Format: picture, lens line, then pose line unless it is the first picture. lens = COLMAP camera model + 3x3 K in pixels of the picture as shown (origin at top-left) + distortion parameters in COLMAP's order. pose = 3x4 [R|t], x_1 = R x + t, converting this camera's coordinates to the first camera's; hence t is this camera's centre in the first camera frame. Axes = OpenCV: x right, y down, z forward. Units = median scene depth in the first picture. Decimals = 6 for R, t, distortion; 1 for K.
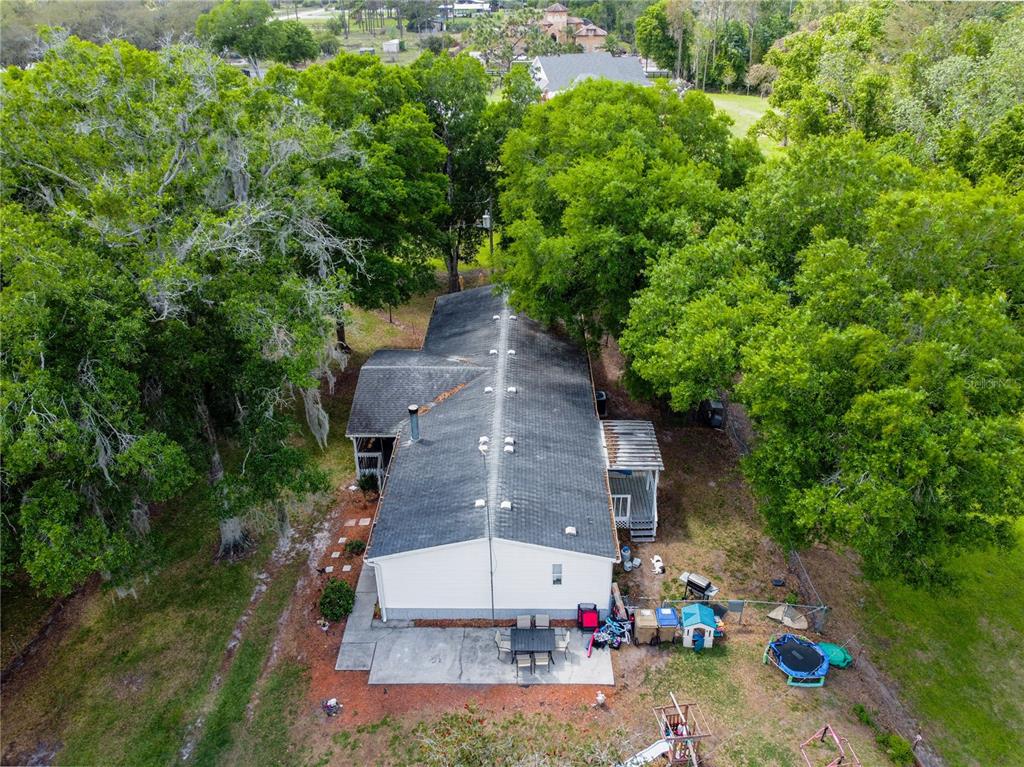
lens RADIAL K [[781.6, 0, 513.3], [0, 781.6, 383.8], [0, 0, 1]] dist [0.010652, -0.007742]
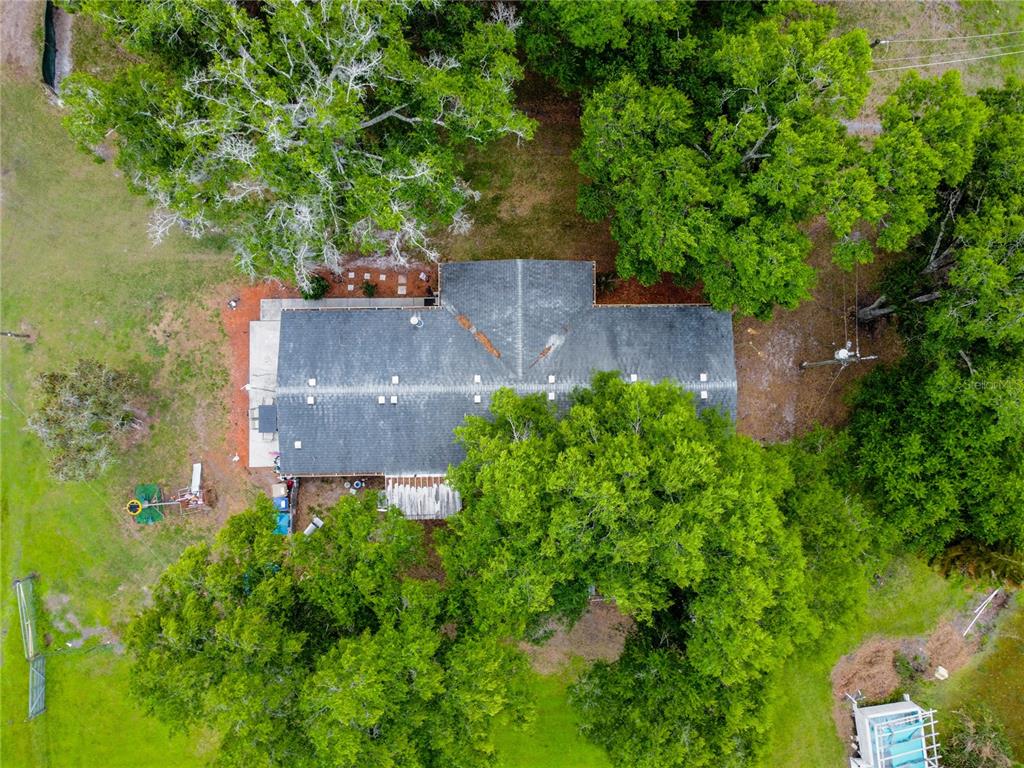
lens RADIAL K [[781.6, 0, 511.2], [0, 781.6, 382.5], [0, 0, 1]] dist [0.010652, -0.007742]
pose [[0.027383, 0.999423, -0.020093, -0.002608], [-0.487506, 0.030900, 0.872573, -1.148658], [0.872690, -0.014098, 0.488070, 0.555937]]
